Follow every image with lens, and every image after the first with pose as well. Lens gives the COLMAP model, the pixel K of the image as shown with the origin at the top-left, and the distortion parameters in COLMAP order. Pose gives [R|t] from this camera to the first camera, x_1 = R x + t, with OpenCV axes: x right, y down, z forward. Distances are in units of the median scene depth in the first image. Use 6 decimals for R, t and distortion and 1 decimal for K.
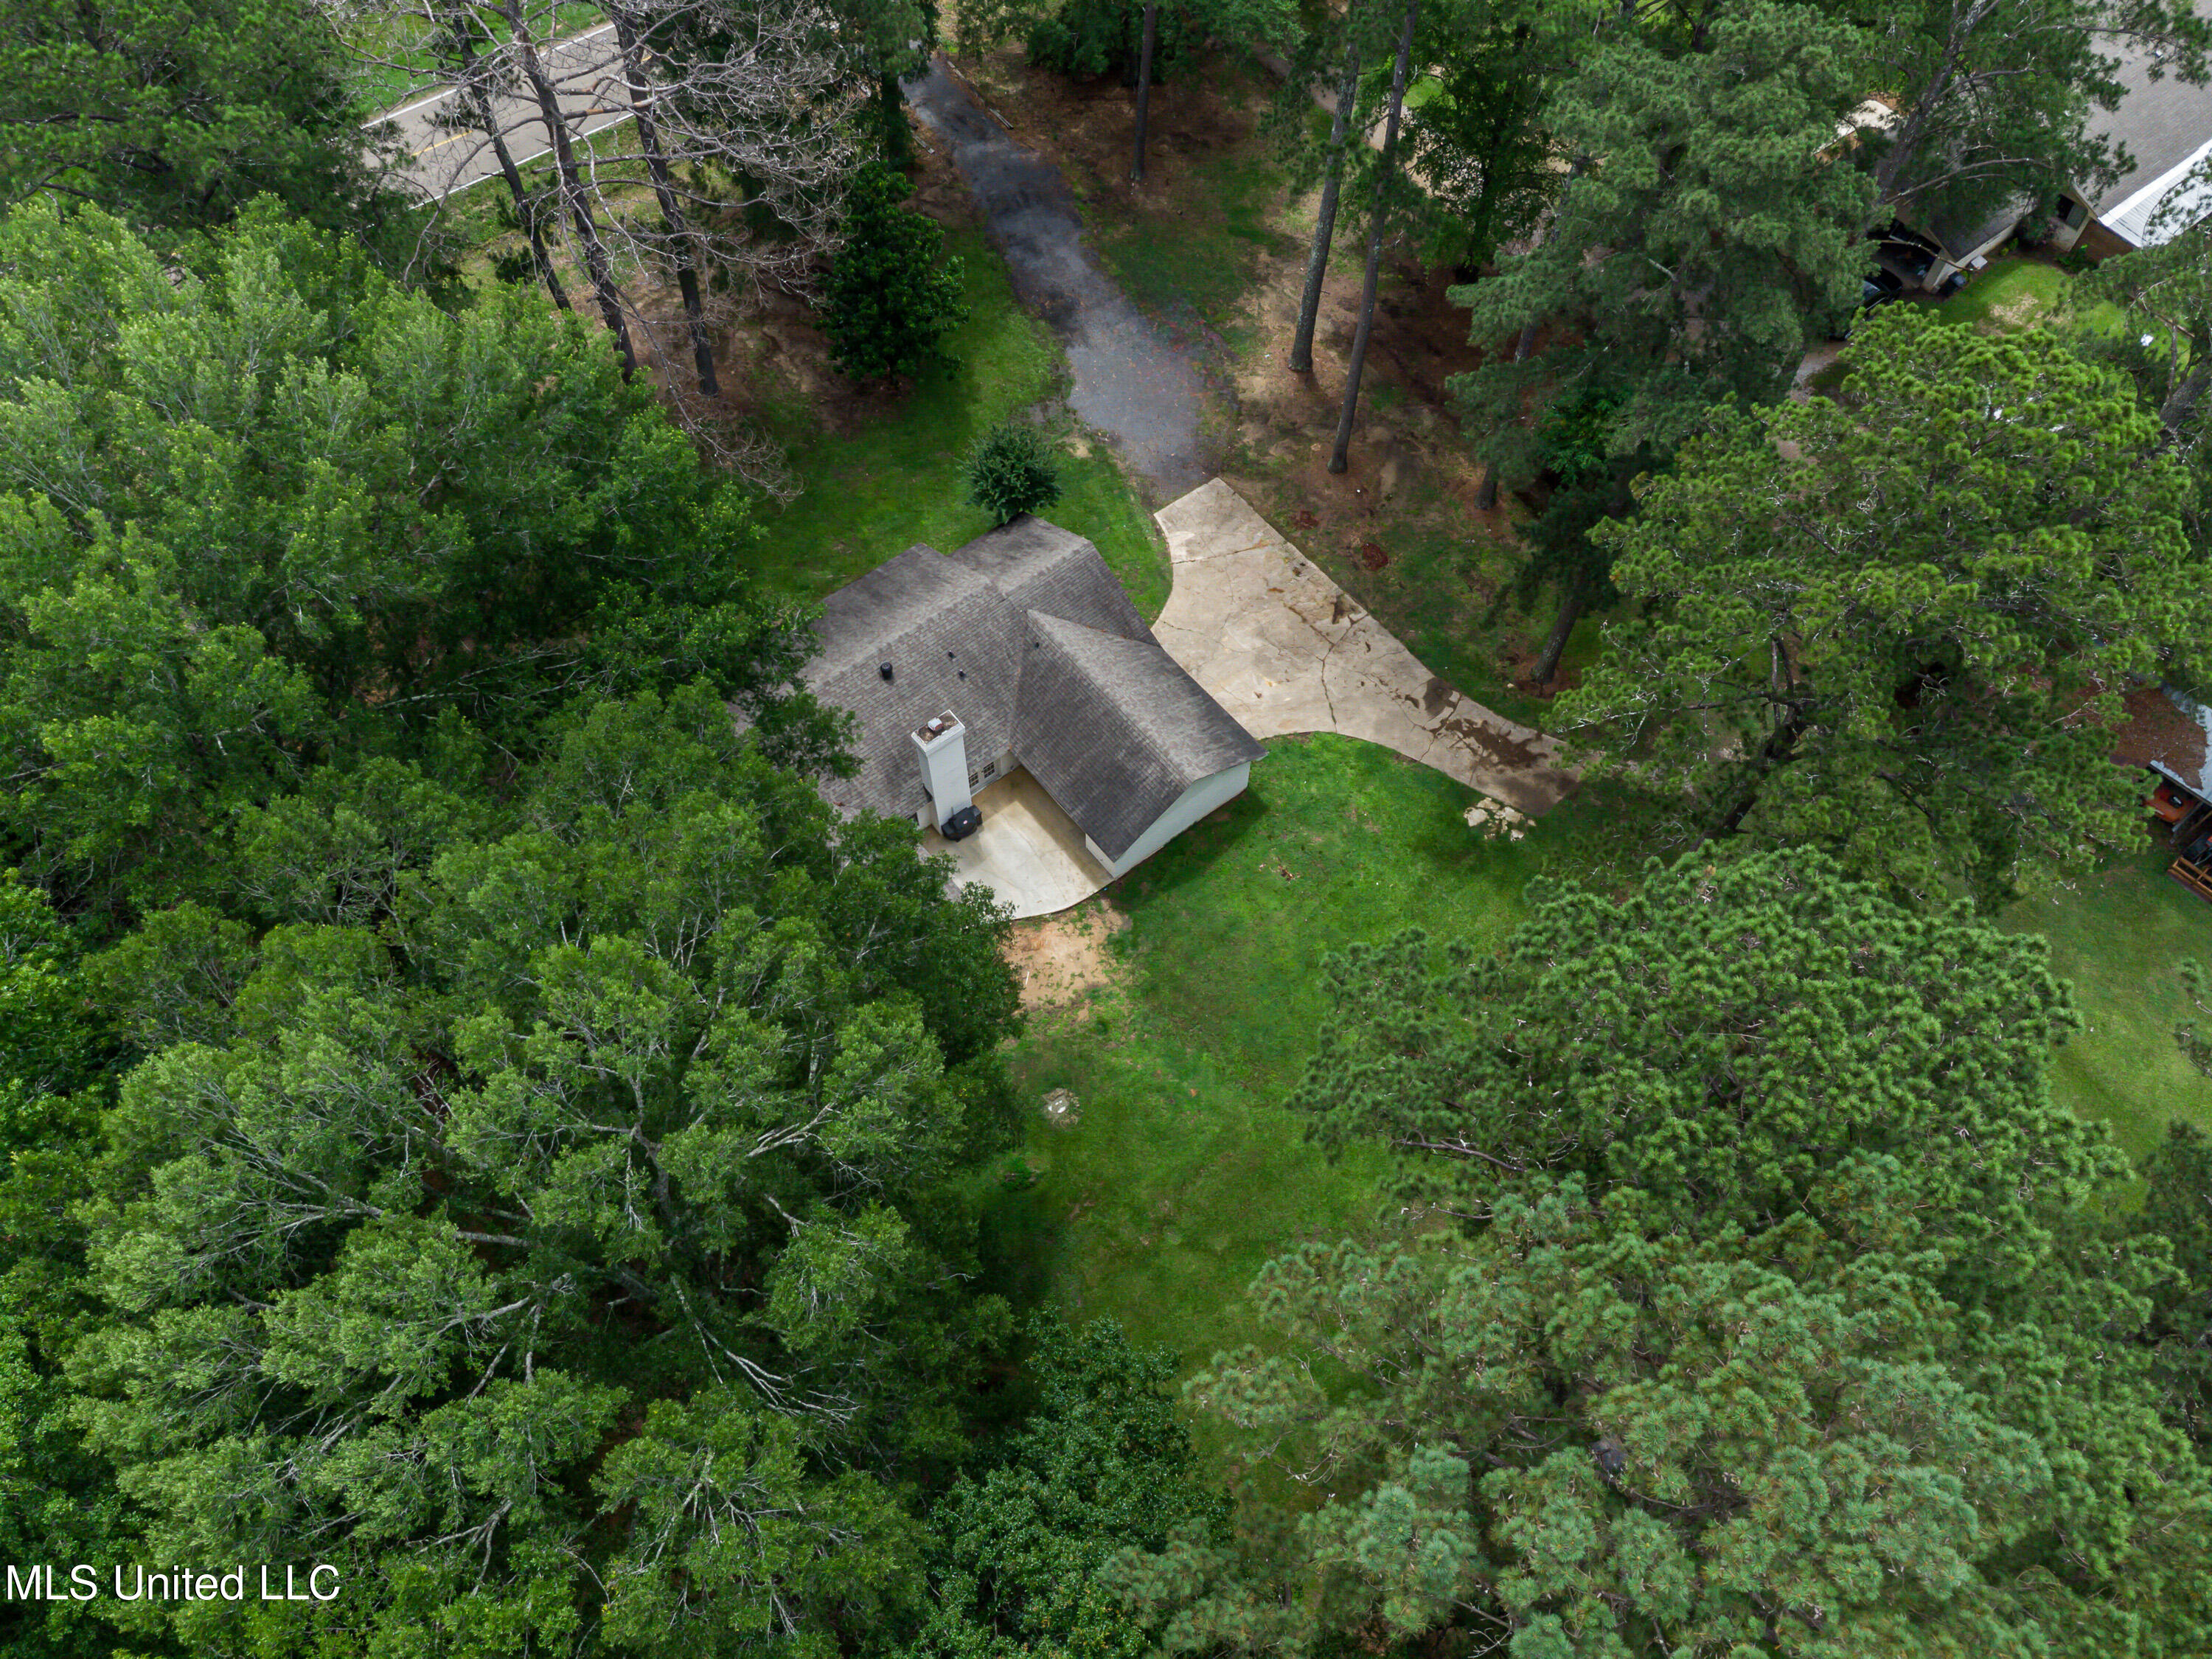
lens RADIAL K [[1573.0, 0, 1100.1], [0, 1573.0, 830.2], [0, 0, 1]] dist [0.007014, 0.020865]
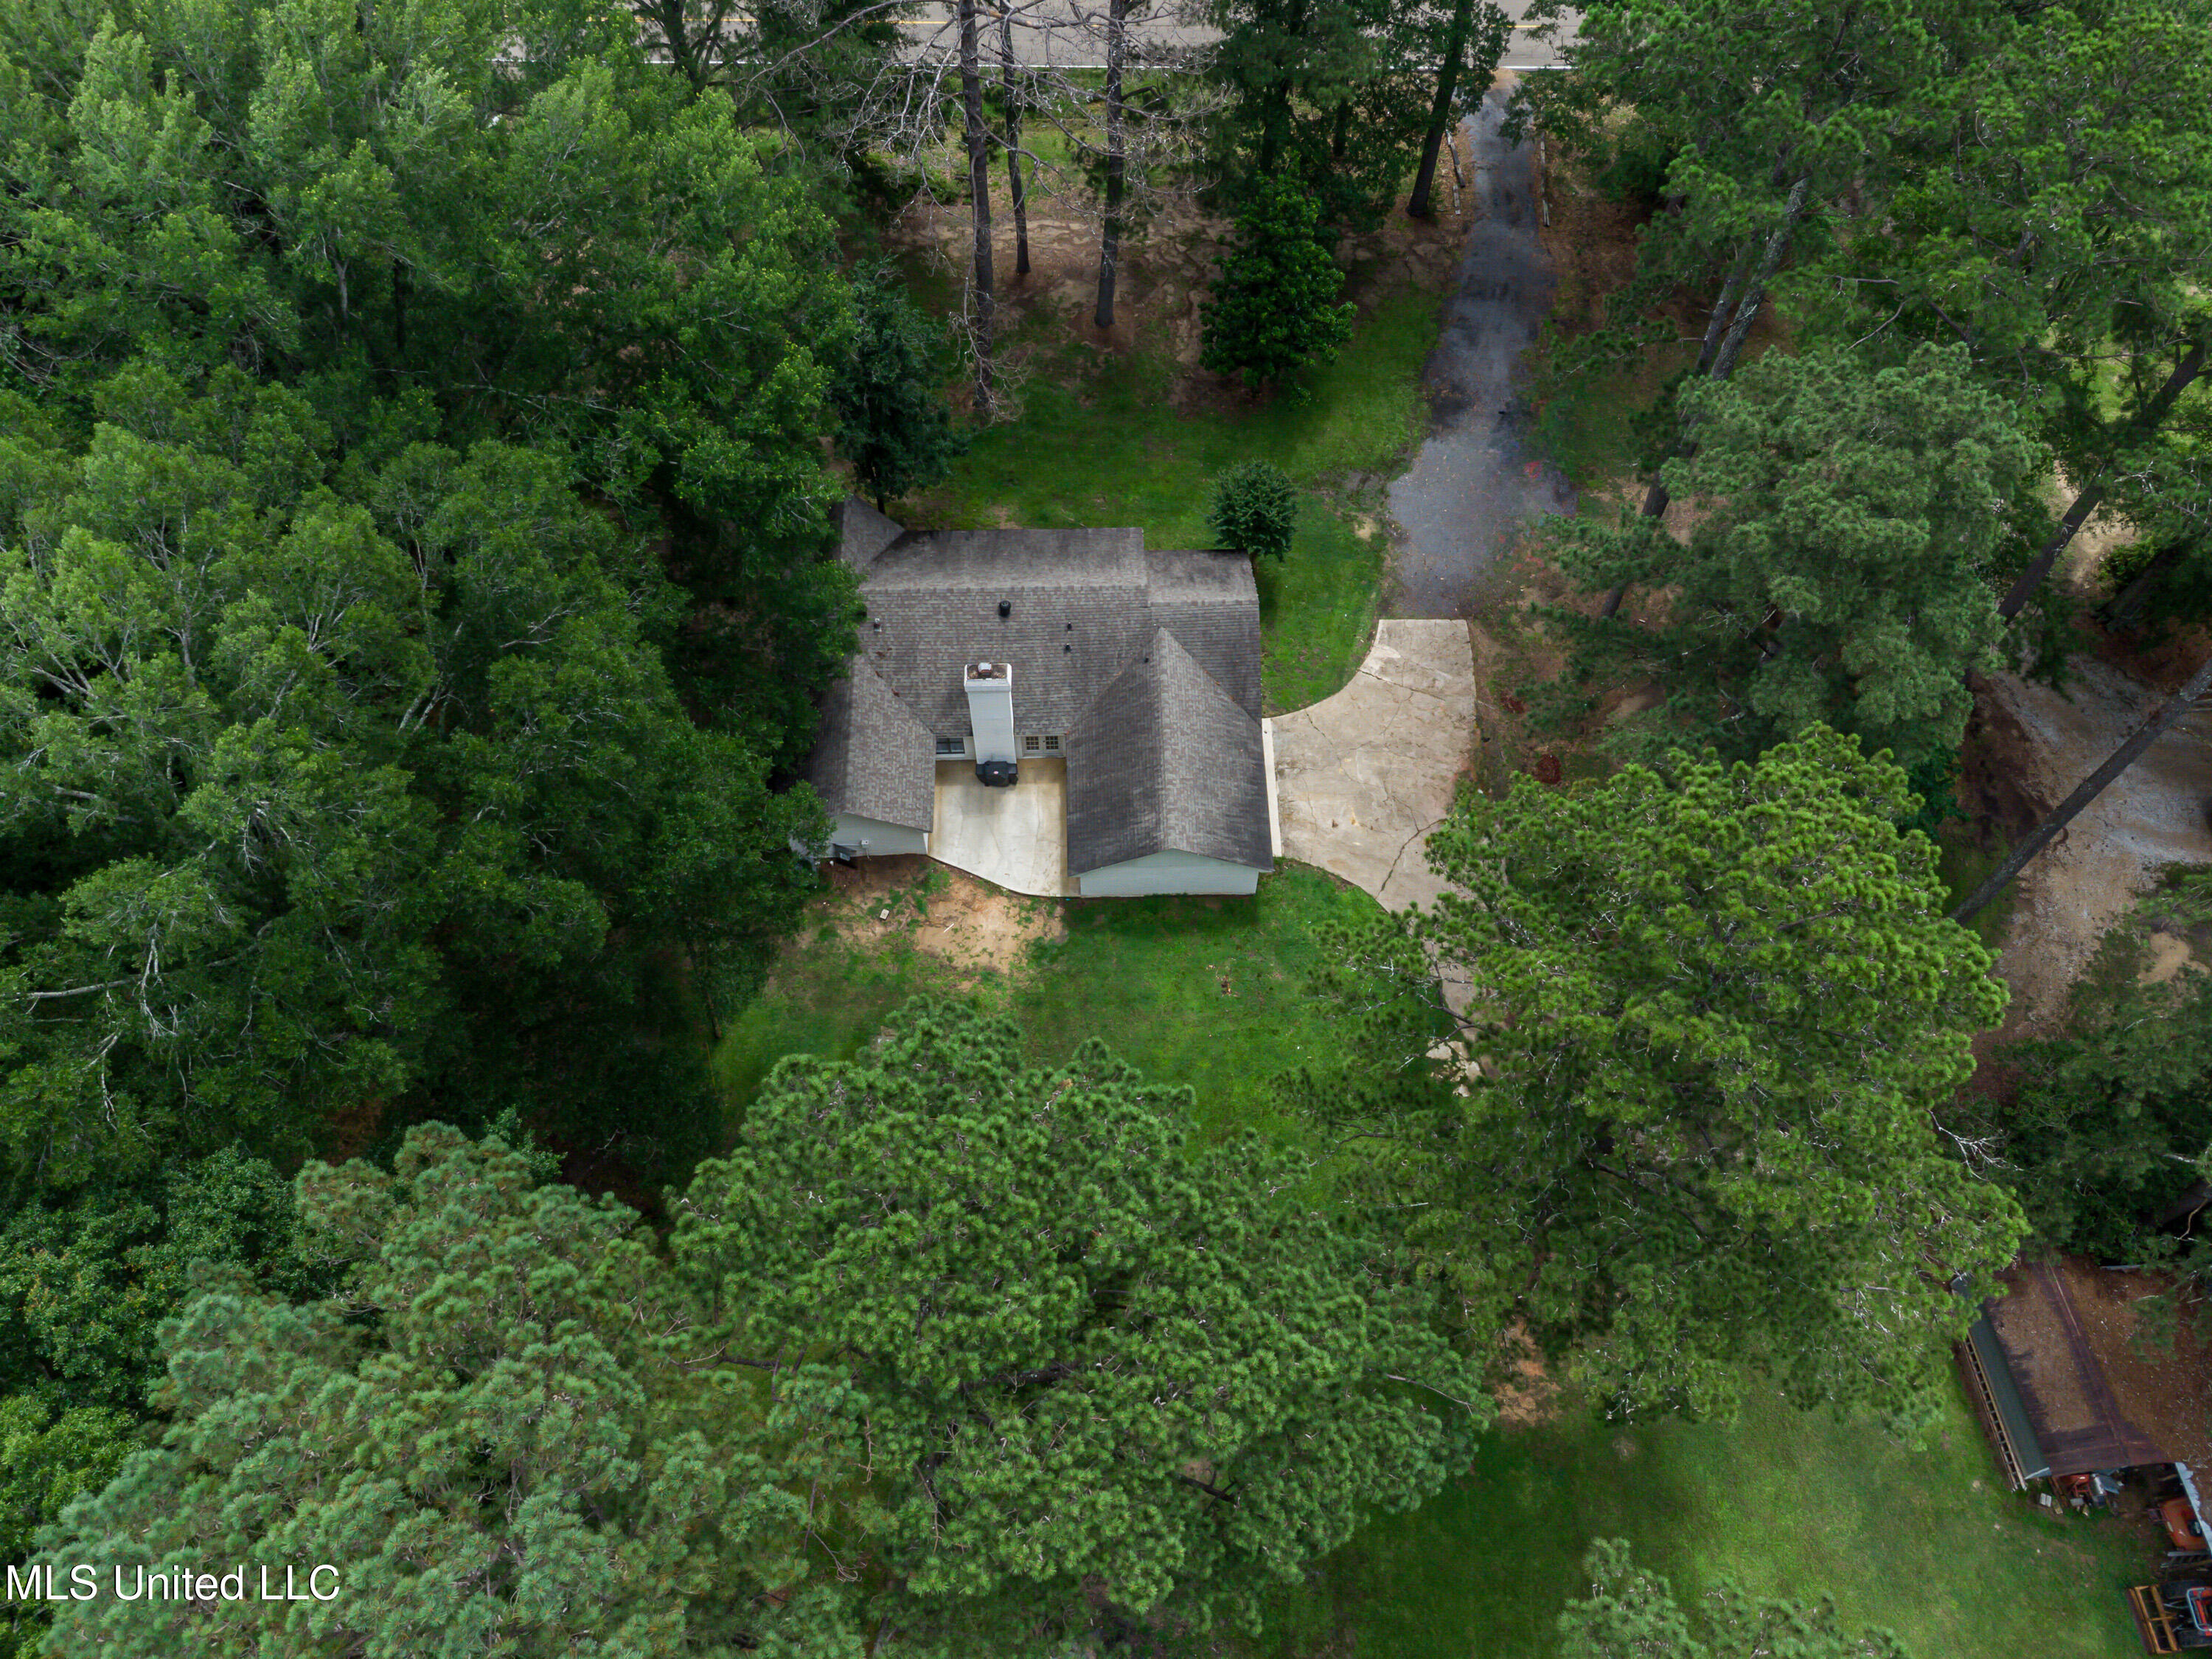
lens RADIAL K [[1573.0, 0, 1099.1], [0, 1573.0, 828.9], [0, 0, 1]] dist [0.007014, 0.020865]
pose [[0.797671, 0.521667, -0.302629, 0.292765], [-0.522814, 0.848277, 0.084210, -0.093795], [0.300643, 0.091047, 0.949381, 0.041902]]
